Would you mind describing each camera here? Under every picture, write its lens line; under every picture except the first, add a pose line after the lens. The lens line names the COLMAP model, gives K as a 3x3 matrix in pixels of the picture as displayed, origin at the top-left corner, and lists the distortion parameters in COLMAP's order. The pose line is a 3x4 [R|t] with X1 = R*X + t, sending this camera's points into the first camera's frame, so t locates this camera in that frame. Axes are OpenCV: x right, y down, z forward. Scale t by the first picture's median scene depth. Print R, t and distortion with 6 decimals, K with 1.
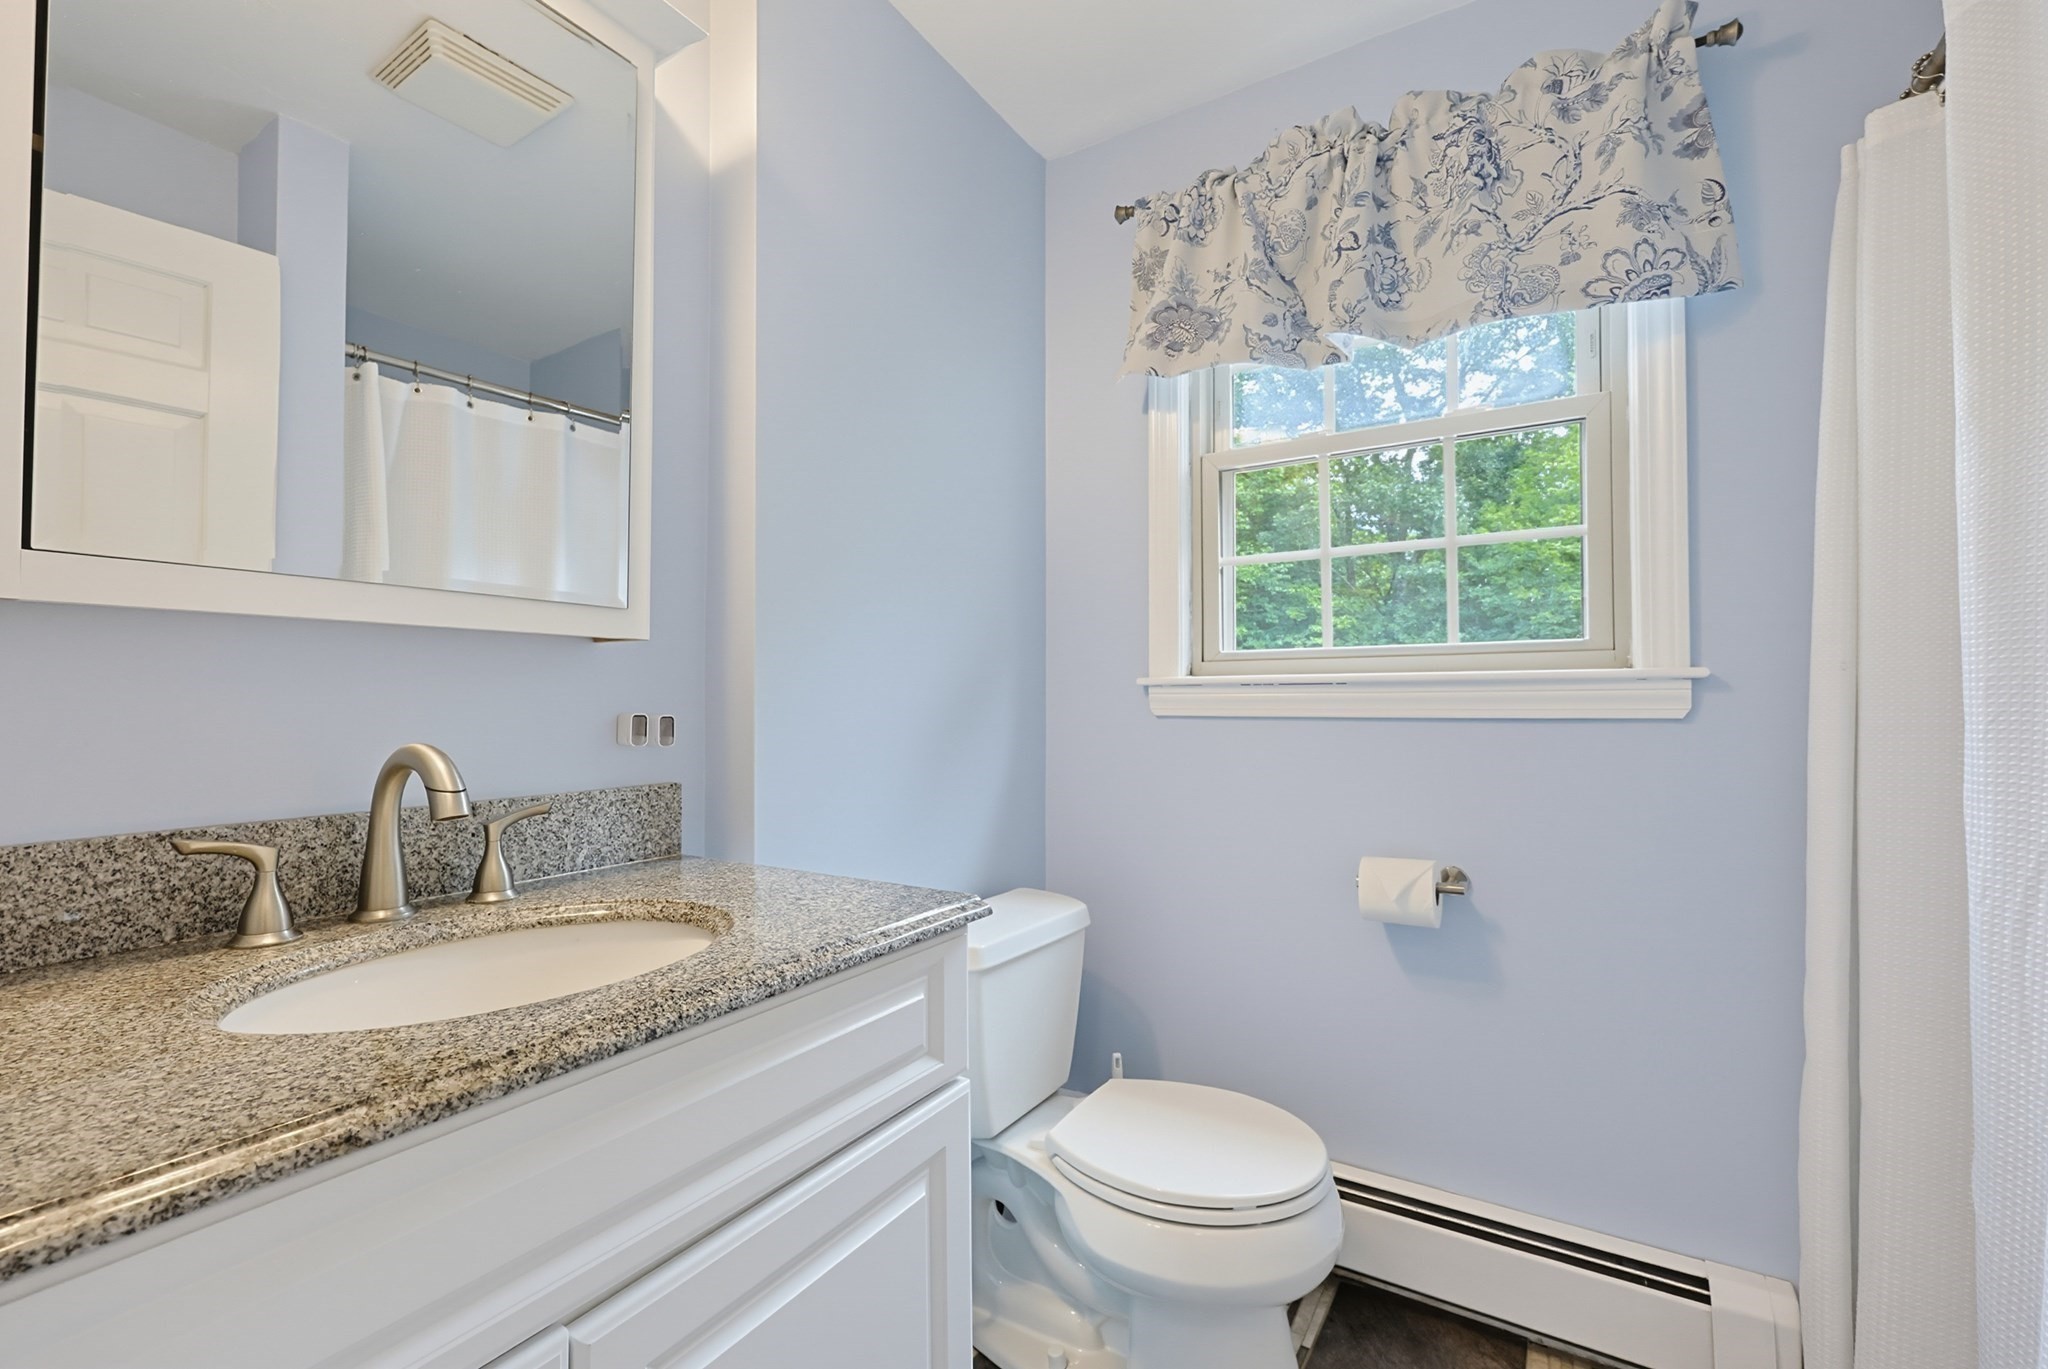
lens RADIAL K [[882.4, 0, 1008.8], [0, 882.4, 688.0], [0, 0, 1]] dist [-0.003920, 0.001679]
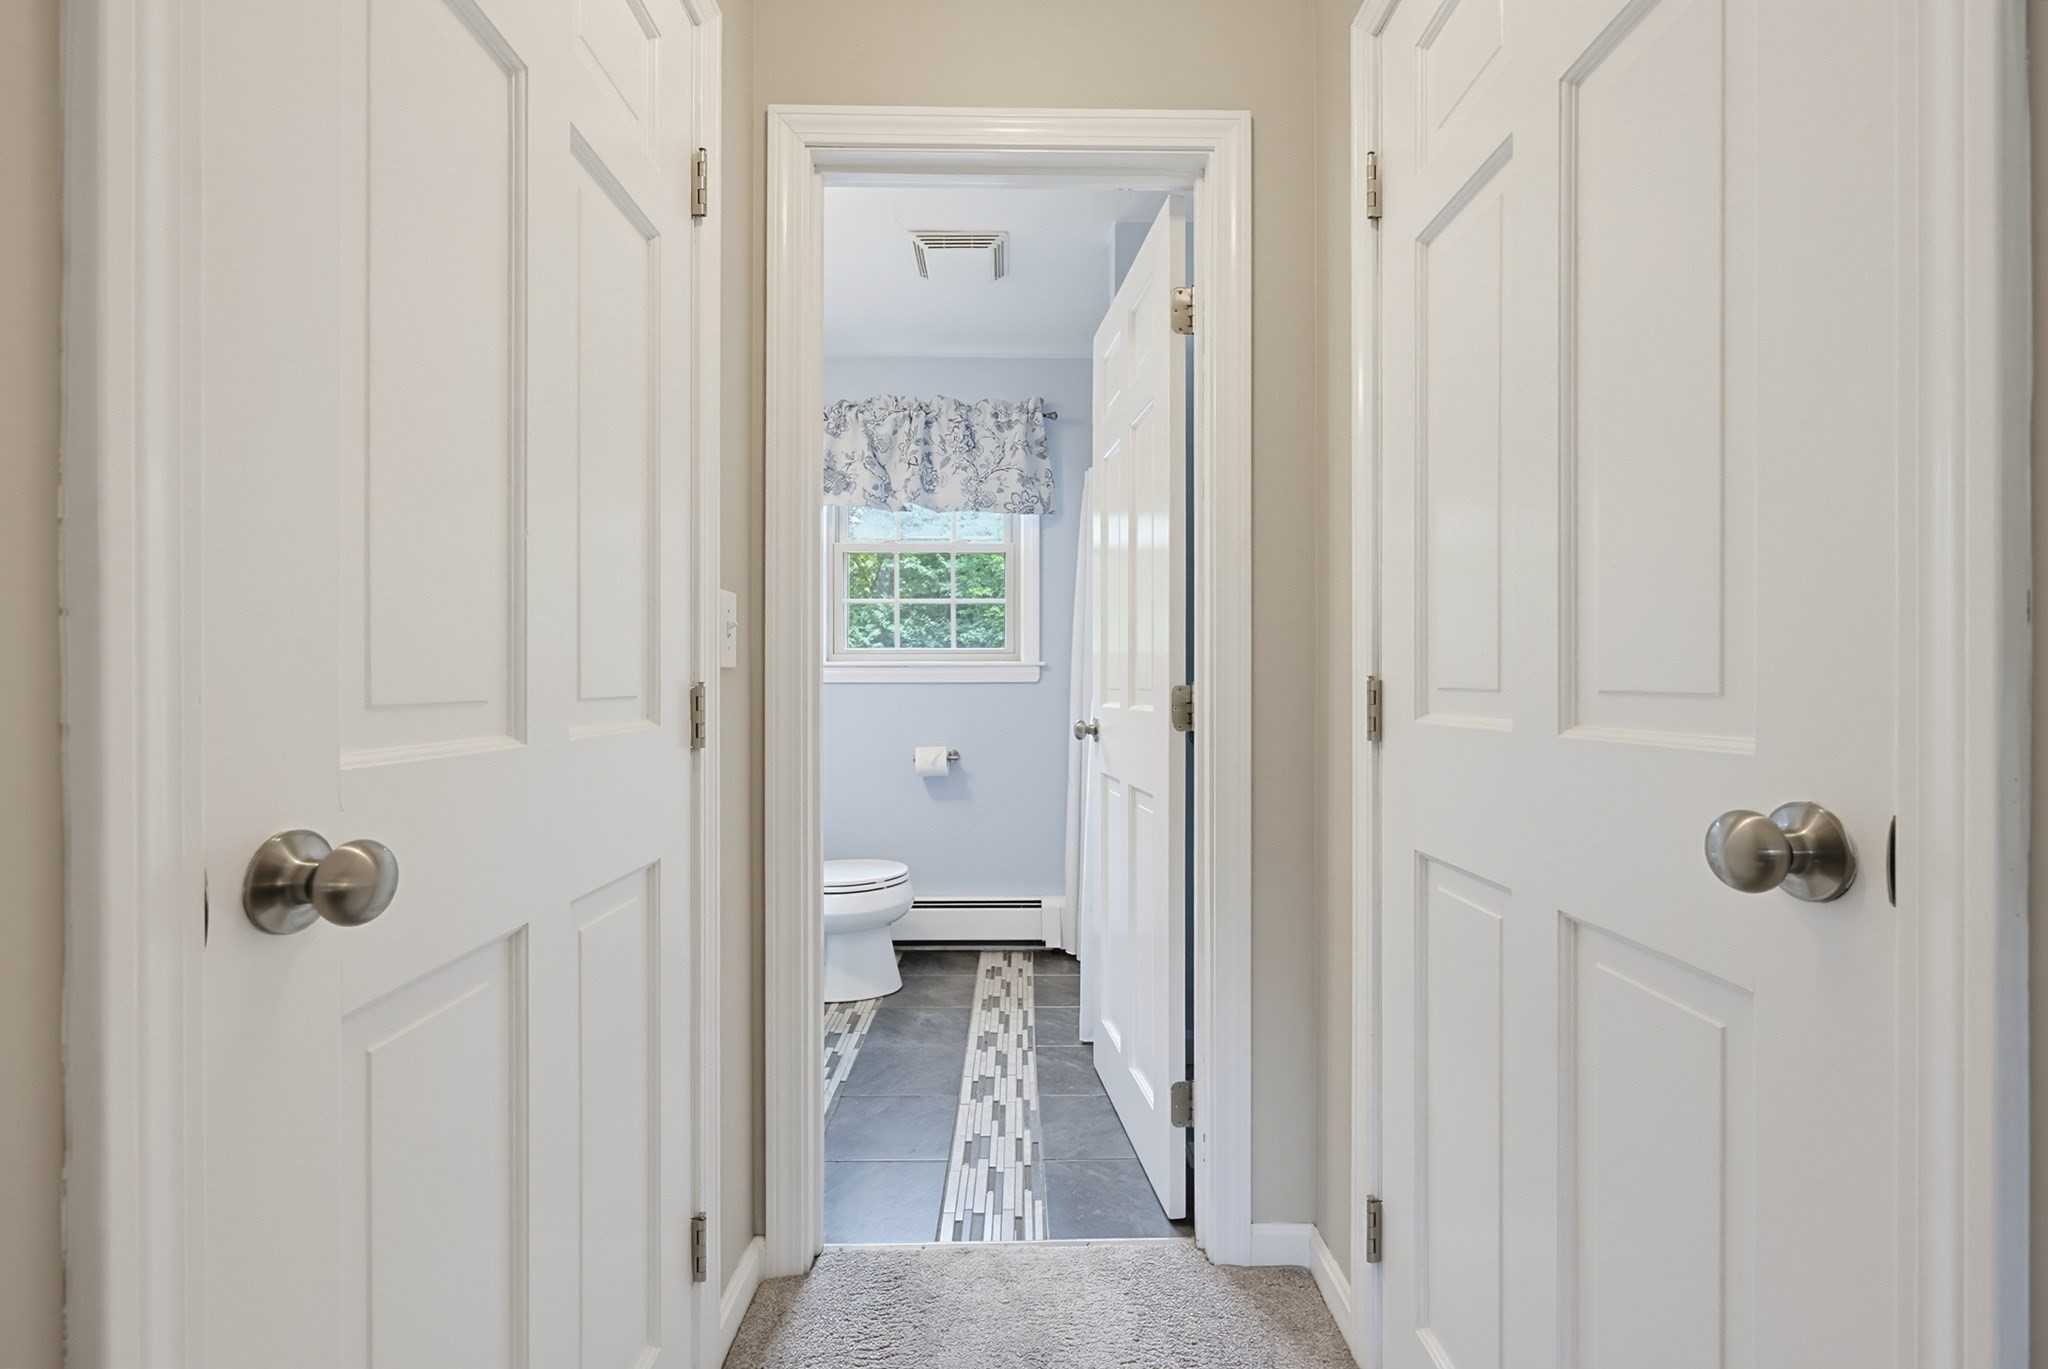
lens RADIAL K [[882.4, 0, 1021.0], [0, 882.4, 681.2], [0, 0, 1]] dist [-0.003920, 0.001679]
pose [[0.838683, 0.002346, 0.544616, -0.567993], [-0.010616, 0.999871, 0.012042, 0.002185], [-0.544517, -0.015882, 0.838599, -0.962292]]
